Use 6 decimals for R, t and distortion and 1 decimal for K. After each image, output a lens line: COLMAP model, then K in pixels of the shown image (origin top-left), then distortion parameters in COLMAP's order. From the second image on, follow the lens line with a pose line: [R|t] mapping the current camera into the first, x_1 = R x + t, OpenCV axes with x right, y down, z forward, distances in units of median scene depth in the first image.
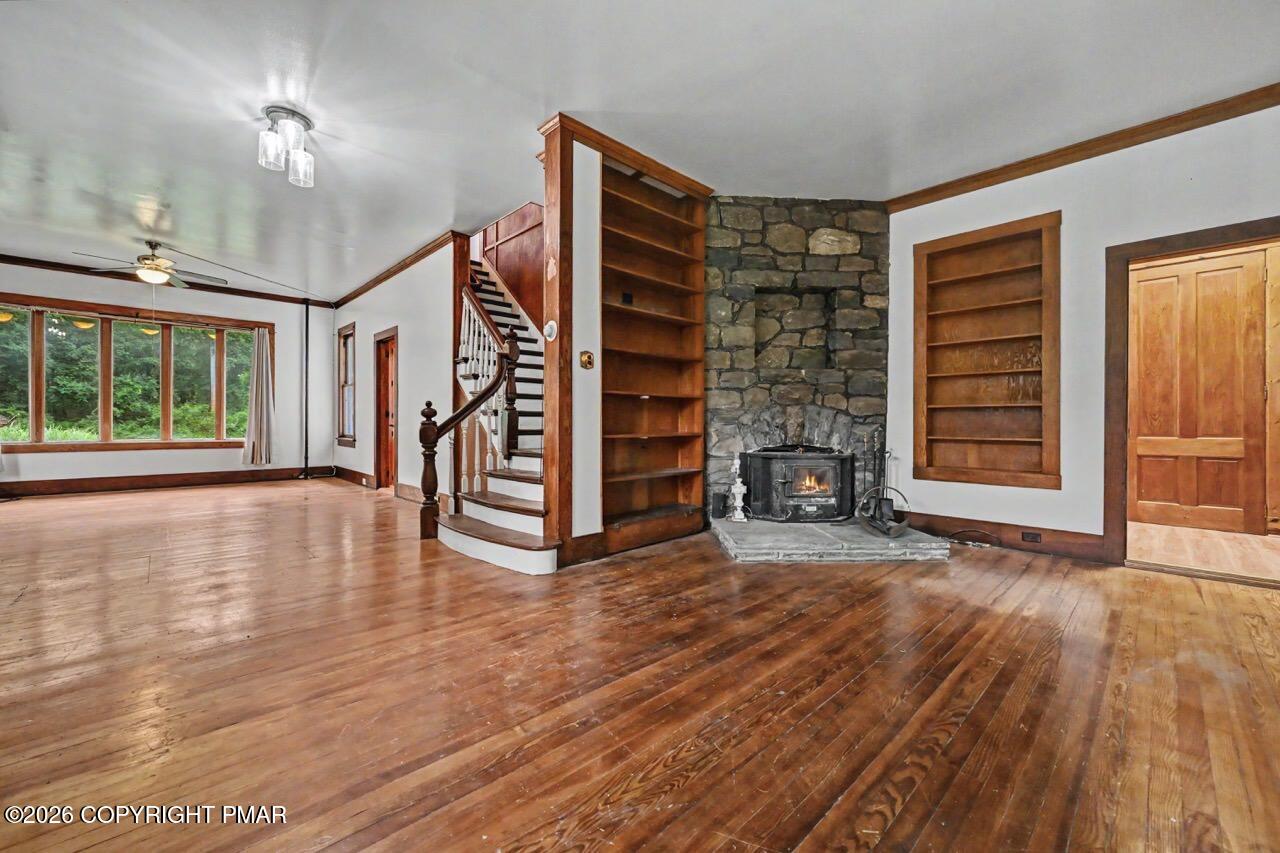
lens RADIAL K [[504.3, 0, 639.1], [0, 504.3, 423.3], [0, 0, 1]] dist [-0.004488, 0.001051]
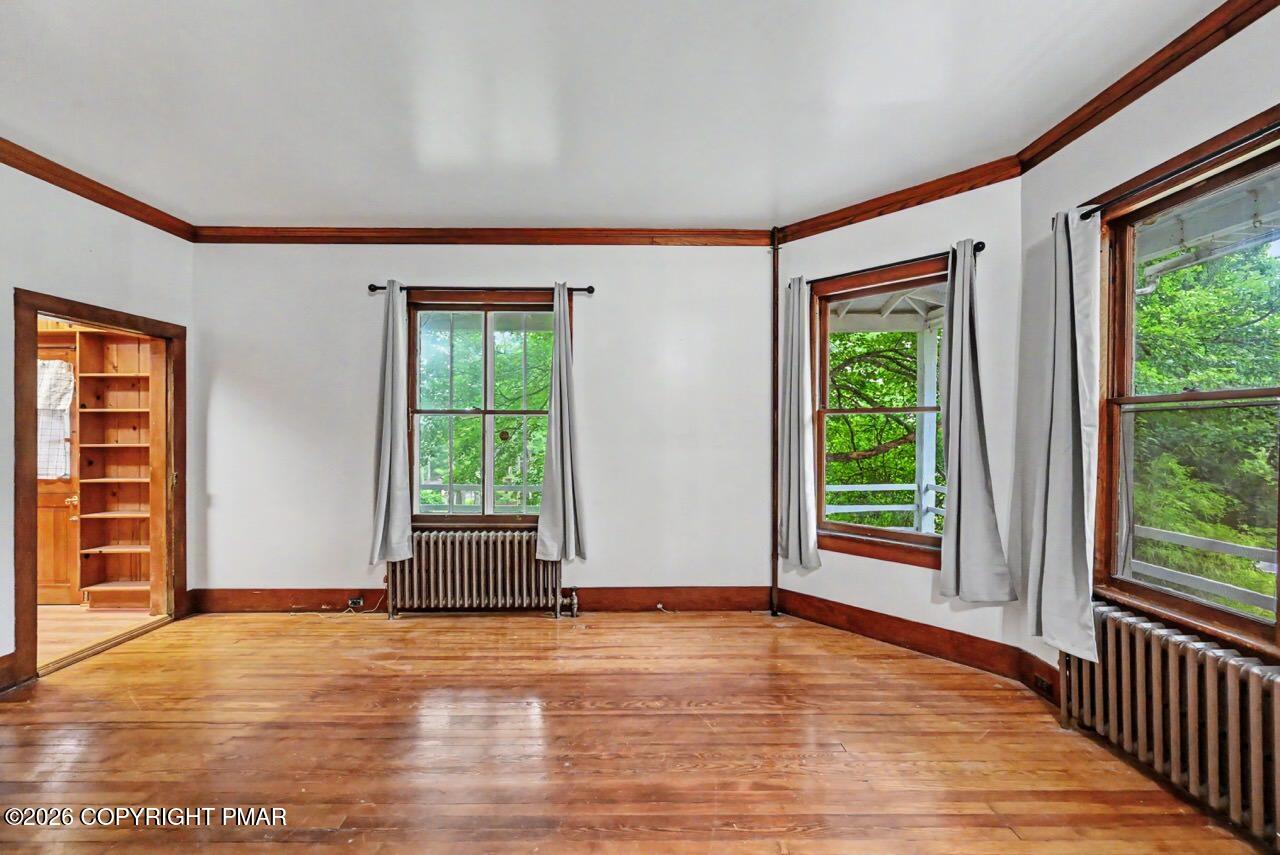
lens RADIAL K [[504.3, 0, 646.2], [0, 504.3, 435.3], [0, 0, 1]] dist [-0.004488, 0.001051]
pose [[-0.735233, -0.012921, 0.677691, -0.251122], [-0.007586, 0.999913, 0.010834, -0.098736], [-0.677772, 0.002824, -0.735267, 0.673806]]
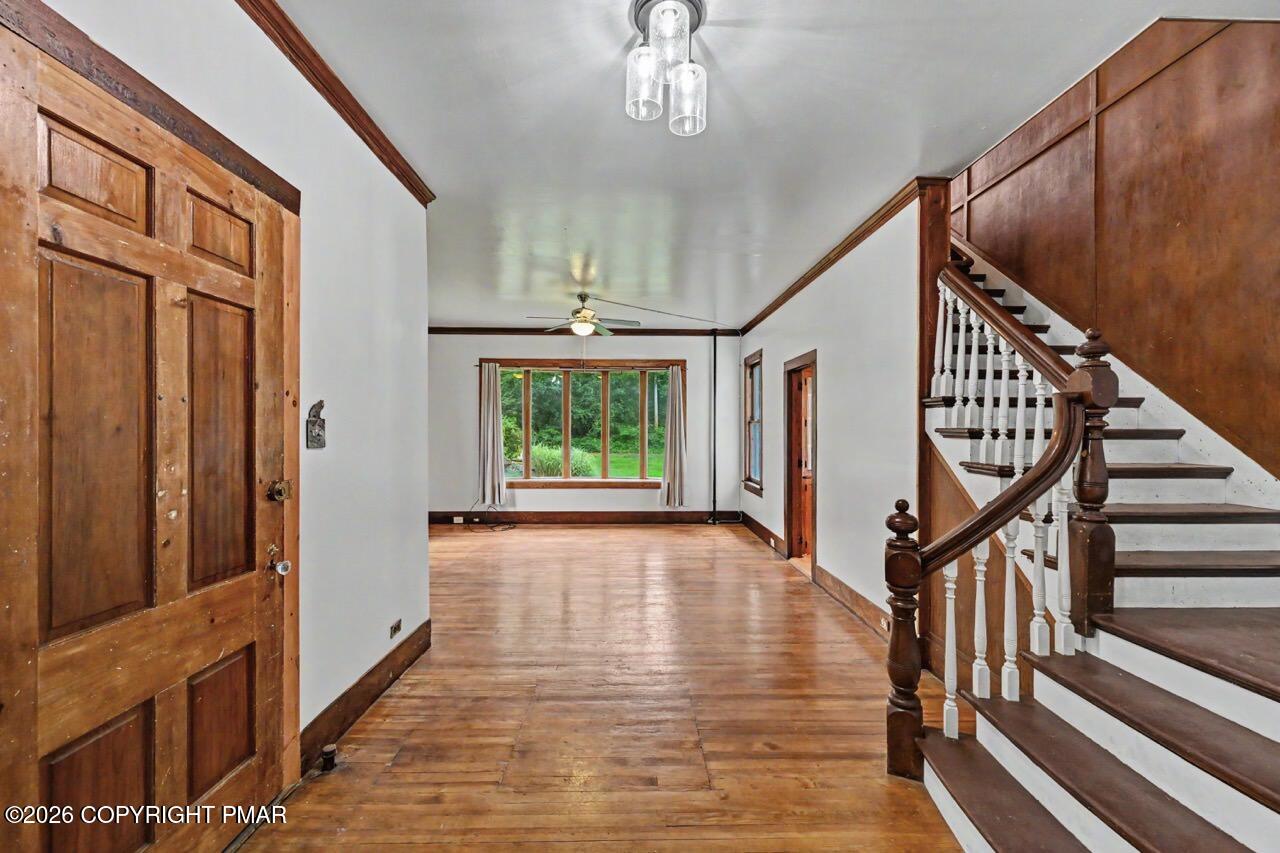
lens RADIAL K [[504.3, 0, 640.3], [0, 504.3, 433.6], [0, 0, 1]] dist [-0.004488, 0.001051]
pose [[0.736994, 0.000643, -0.675899, -0.244155], [-0.000769, 1.000000, 0.000113, -0.100388], [0.675899, 0.000437, 0.736994, 0.406917]]
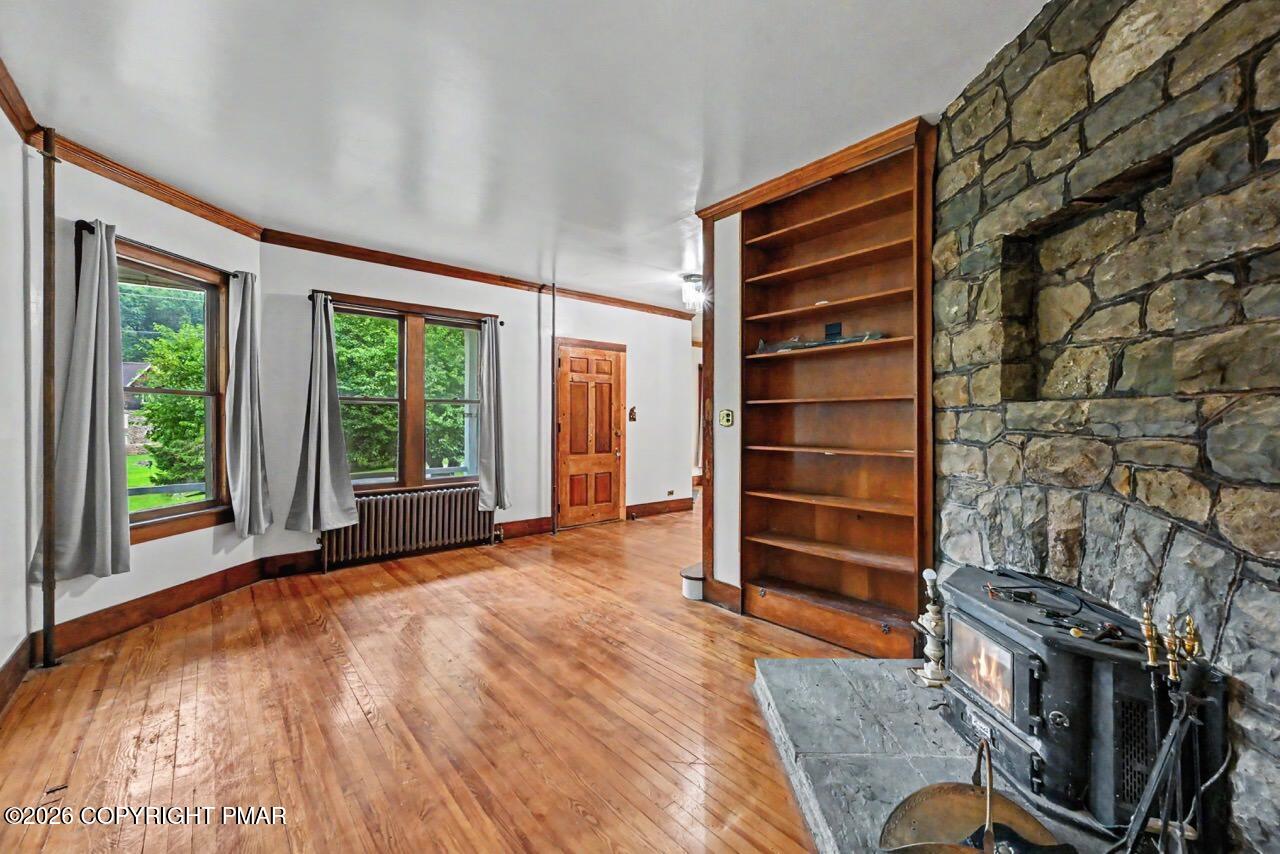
lens RADIAL K [[504.3, 0, 642.5], [0, 504.3, 416.6], [0, 0, 1]] dist [-0.004488, 0.001051]
pose [[-0.047296, -0.009931, -0.998832, 0.714900], [-0.003125, 0.999947, -0.009794, -0.086858], [0.998876, 0.002658, -0.047324, 0.647903]]
